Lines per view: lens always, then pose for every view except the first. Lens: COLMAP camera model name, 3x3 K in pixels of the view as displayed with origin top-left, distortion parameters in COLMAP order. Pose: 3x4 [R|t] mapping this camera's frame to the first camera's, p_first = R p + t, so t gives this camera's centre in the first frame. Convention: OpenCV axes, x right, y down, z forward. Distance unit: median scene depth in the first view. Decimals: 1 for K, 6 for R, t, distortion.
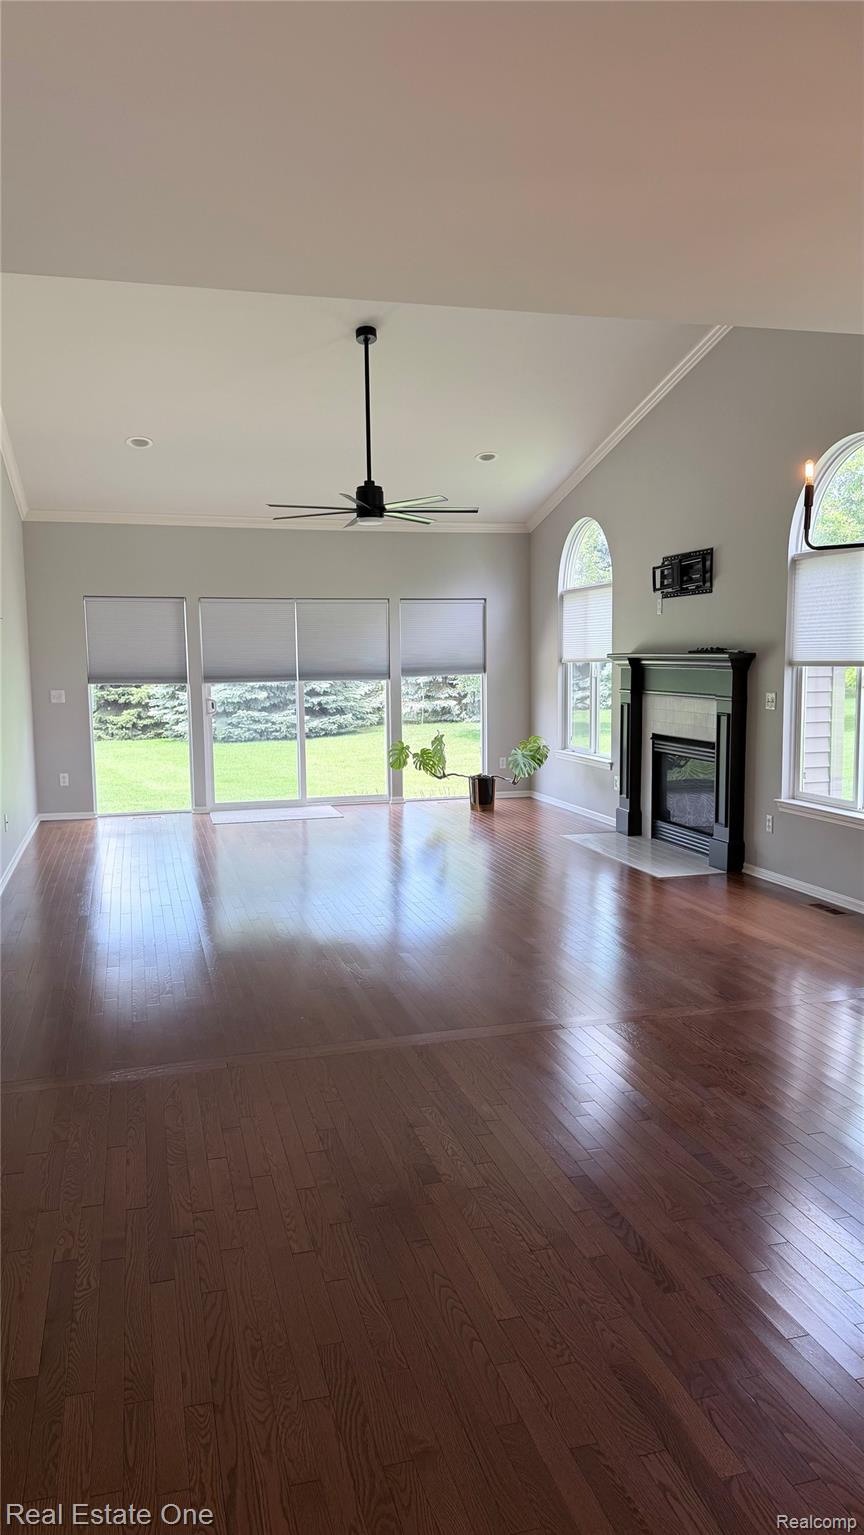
lens RADIAL K [[1074.4, 0, 427.1], [0, 1074.4, 760.2], [0, 0, 1]] dist [0.134314, -0.197369]
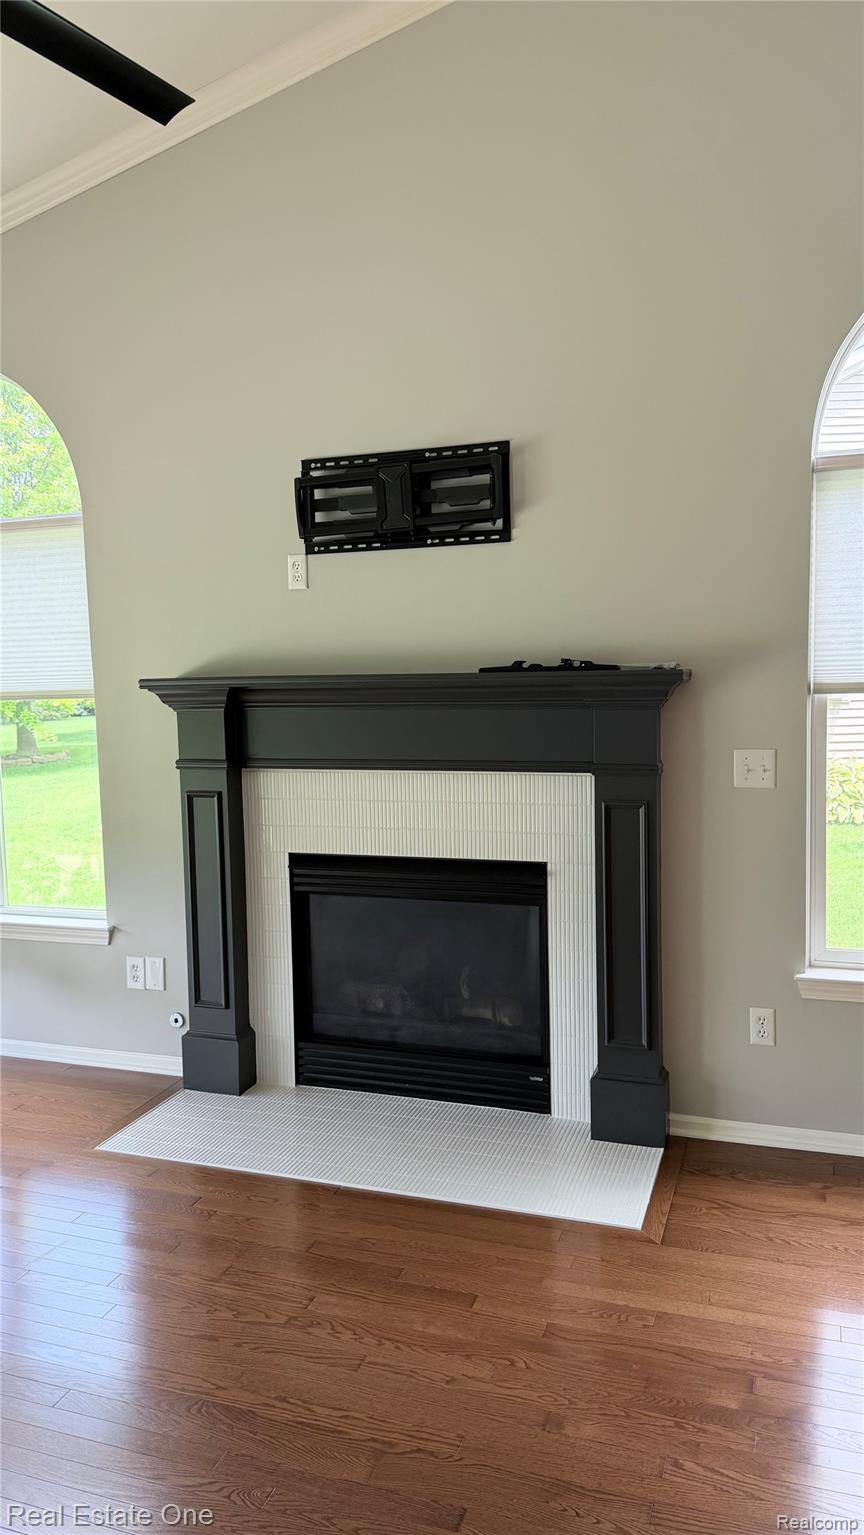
lens RADIAL K [[1074.4, 0, 427.1], [0, 1074.4, 760.2], [0, 0, 1]] dist [0.134314, -0.197369]
pose [[0.564332, -0.077661, 0.821887, -0.138969], [0.099474, 0.994708, 0.025689, -0.077356], [-0.819533, 0.067260, 0.569071, 0.772530]]
